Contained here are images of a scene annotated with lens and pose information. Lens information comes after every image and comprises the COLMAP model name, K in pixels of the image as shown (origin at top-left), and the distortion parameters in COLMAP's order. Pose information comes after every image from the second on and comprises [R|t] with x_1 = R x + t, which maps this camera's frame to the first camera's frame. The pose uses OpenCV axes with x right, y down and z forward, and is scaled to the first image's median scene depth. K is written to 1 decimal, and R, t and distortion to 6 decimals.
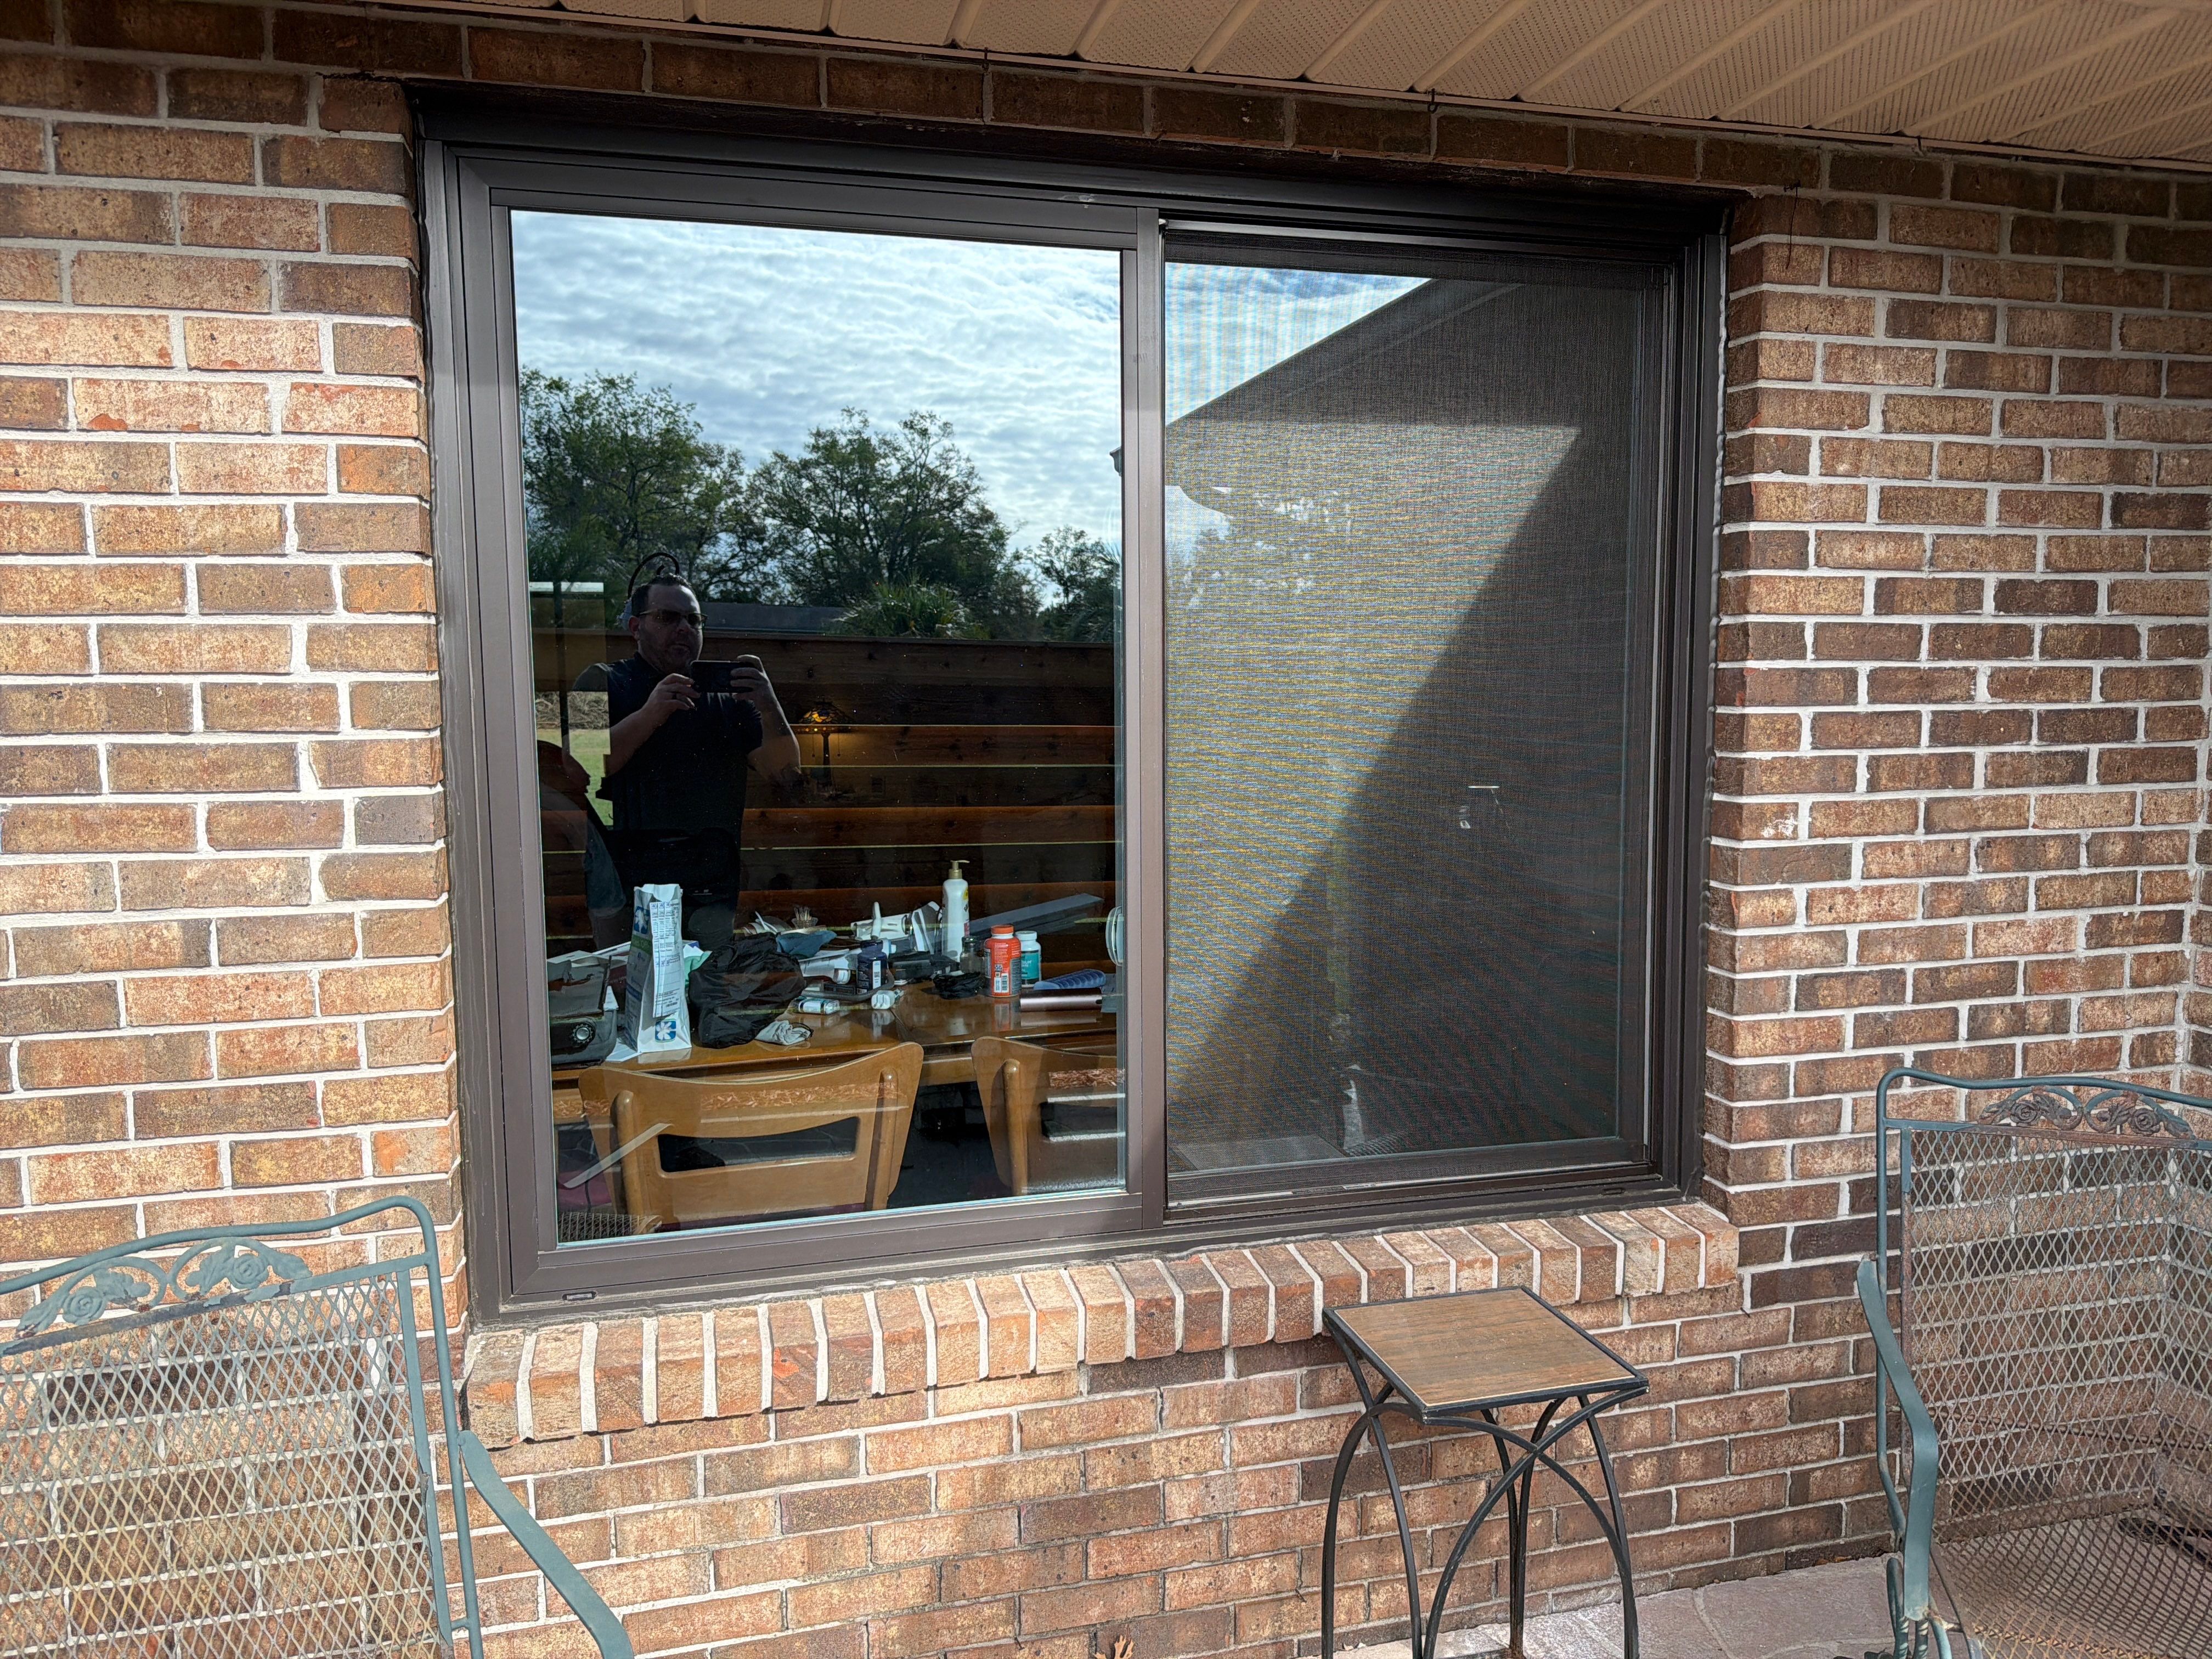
lens RADIAL K [[1546.0, 0, 1099.2], [0, 1546.0, 831.0], [0, 0, 1]] dist [0.024203, -0.005255]
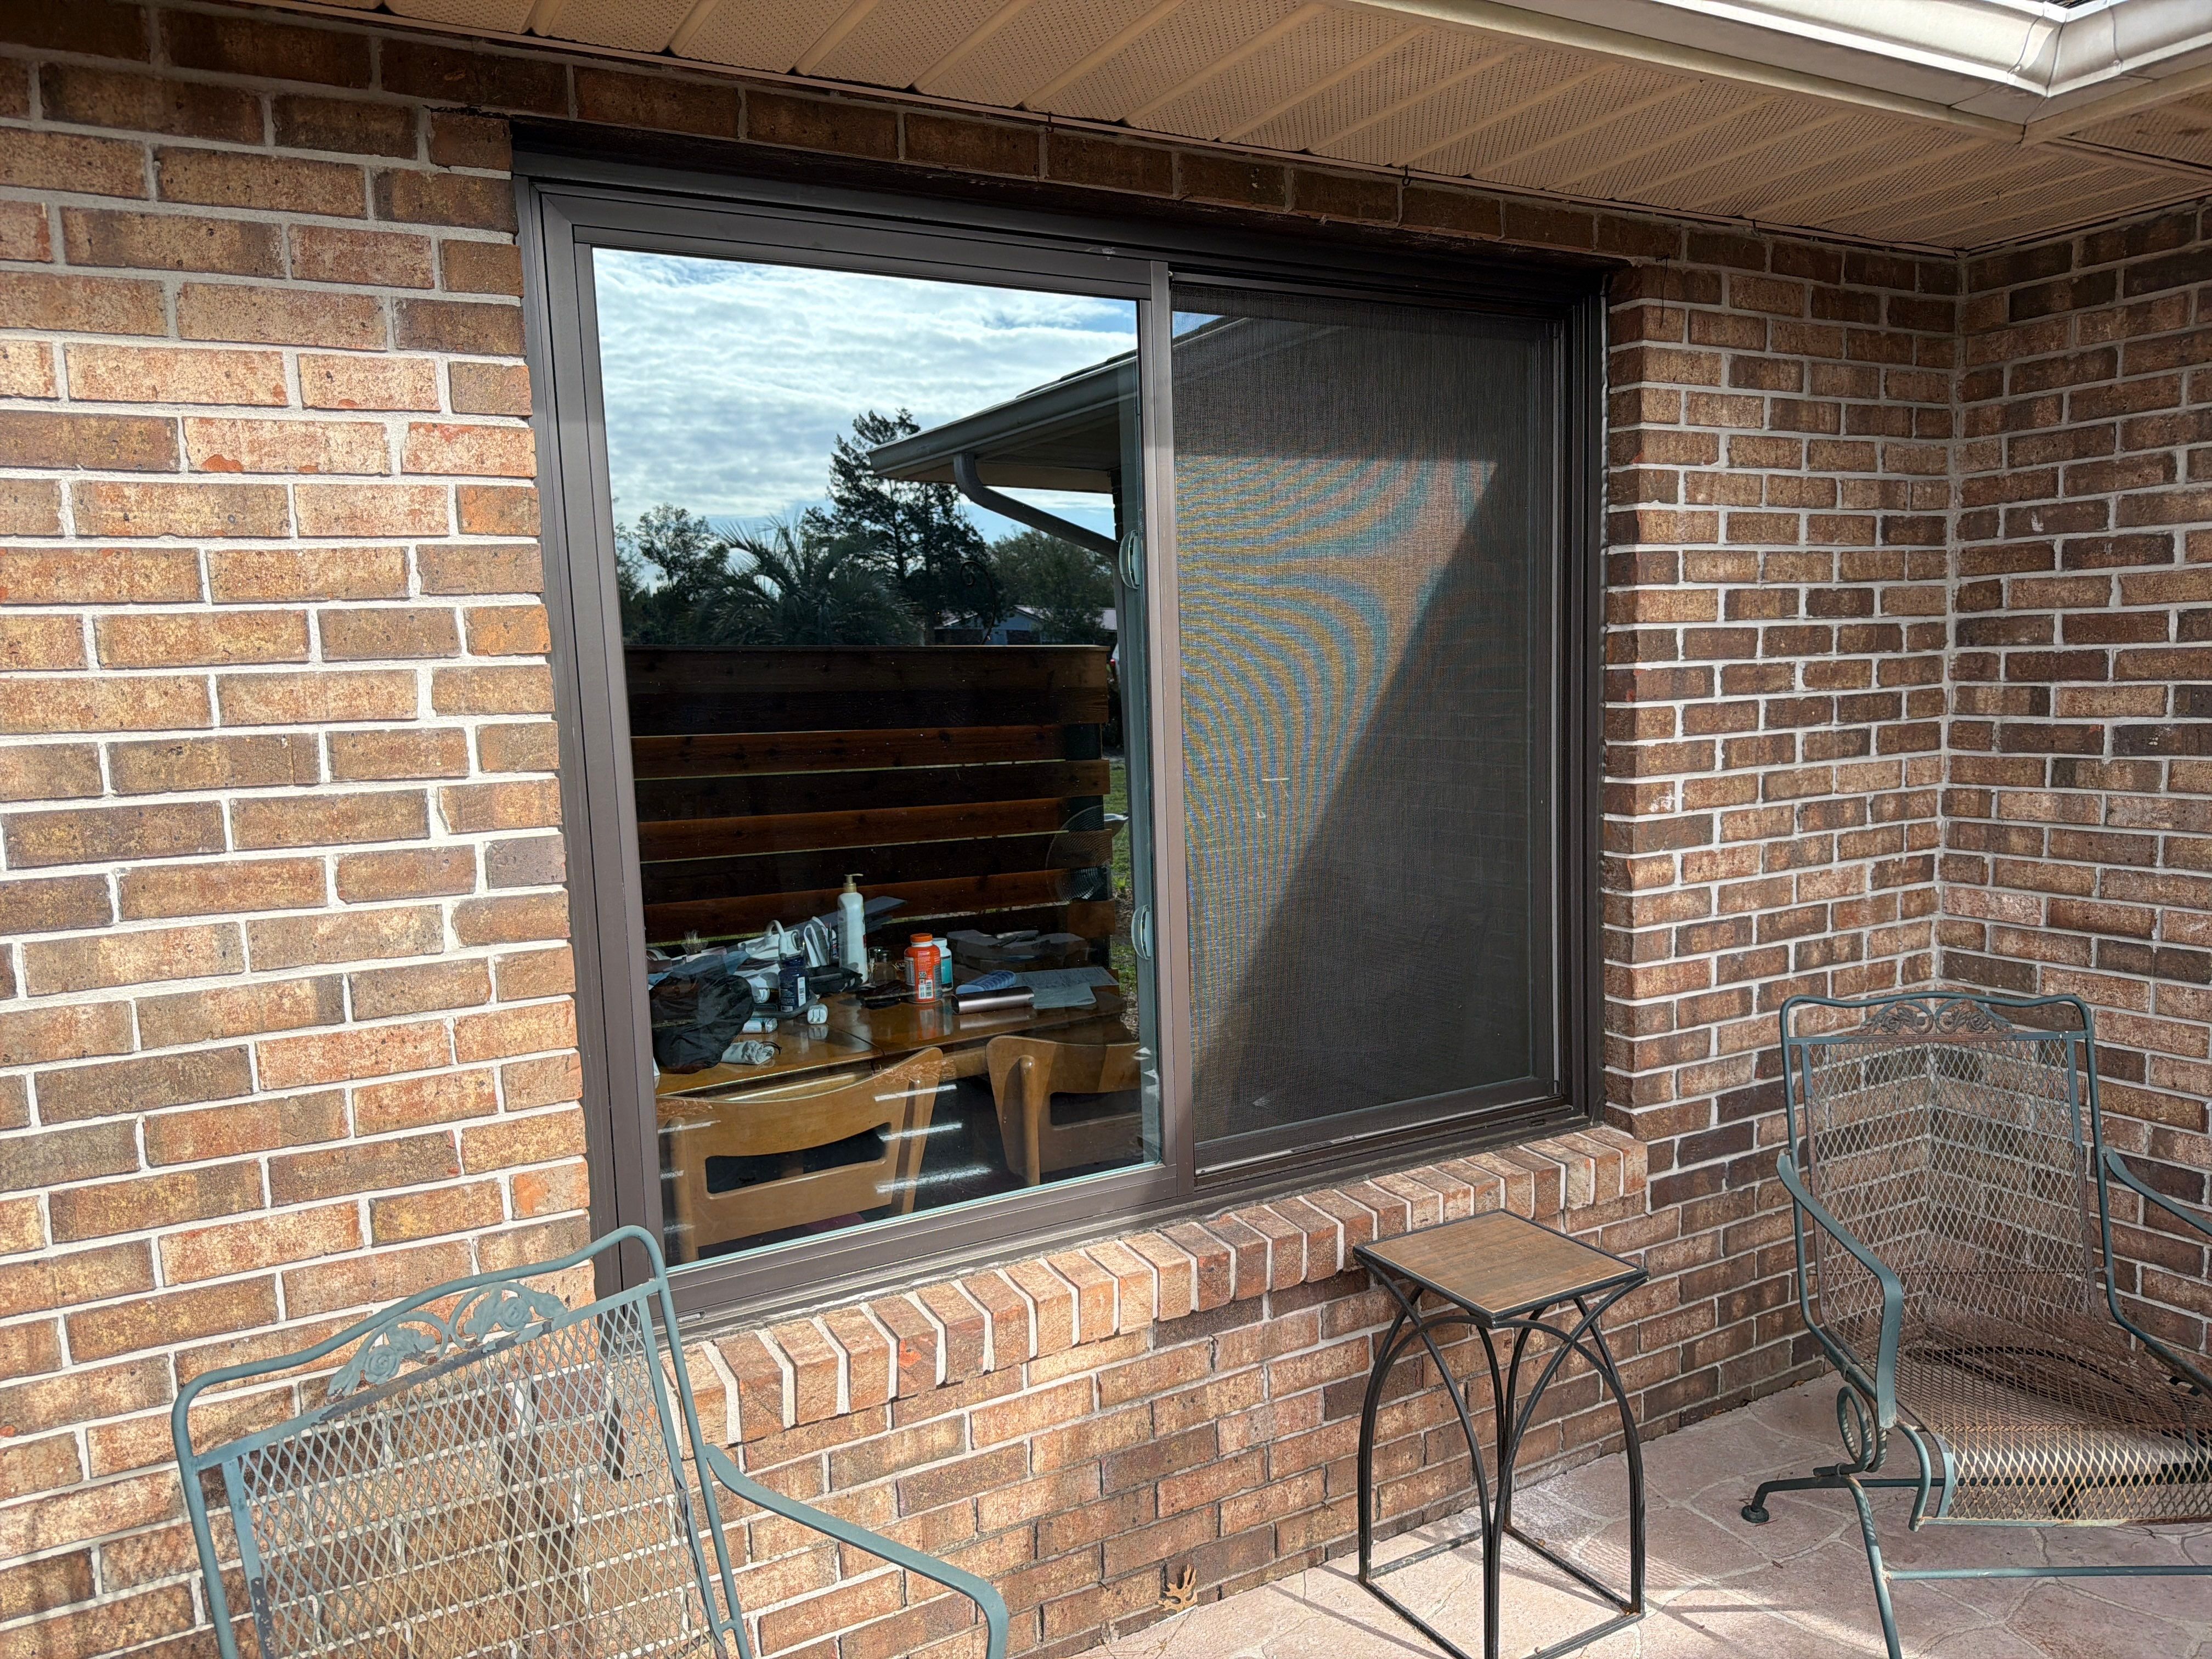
lens RADIAL K [[1569.6, 0, 1104.4], [0, 1569.6, 846.4], [0, 0, 1]] dist [0.070701, -0.057509]
pose [[0.967891, -0.052006, 0.245932, -0.307137], [0.047150, 0.998560, 0.025596, -0.022841], [-0.246909, -0.013179, 0.968949, -0.071139]]
